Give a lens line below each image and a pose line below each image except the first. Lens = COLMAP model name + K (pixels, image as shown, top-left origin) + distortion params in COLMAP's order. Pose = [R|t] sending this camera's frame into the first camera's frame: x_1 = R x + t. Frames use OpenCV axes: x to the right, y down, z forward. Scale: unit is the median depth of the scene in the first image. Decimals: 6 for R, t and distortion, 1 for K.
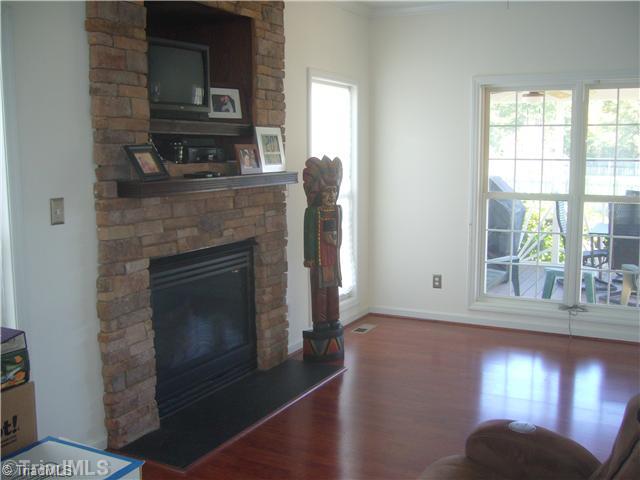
lens RADIAL K [[668.5, 0, 320.5], [0, 668.5, 240.8], [0, 0, 1]] dist [-0.069592, 0.000000]
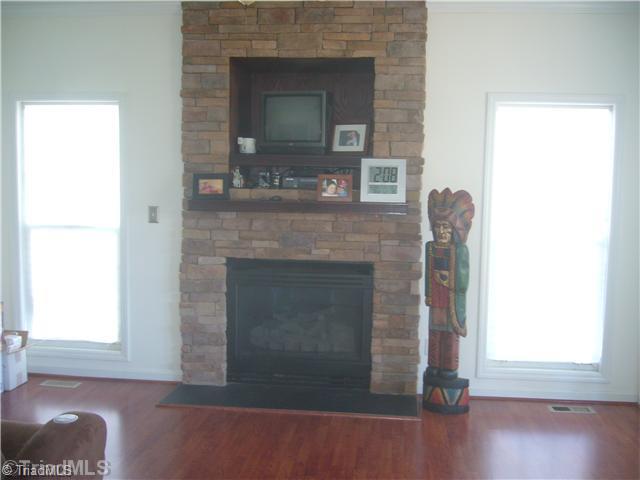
lens RADIAL K [[668.5, 0, 320.2], [0, 668.5, 239.4], [0, 0, 1]] dist [-0.069592, 0.000000]
pose [[0.377696, 0.096720, -0.920864, 0.914339], [-0.142704, 0.988727, 0.045317, -0.085318], [0.914867, 0.114295, 0.387241, 0.561216]]
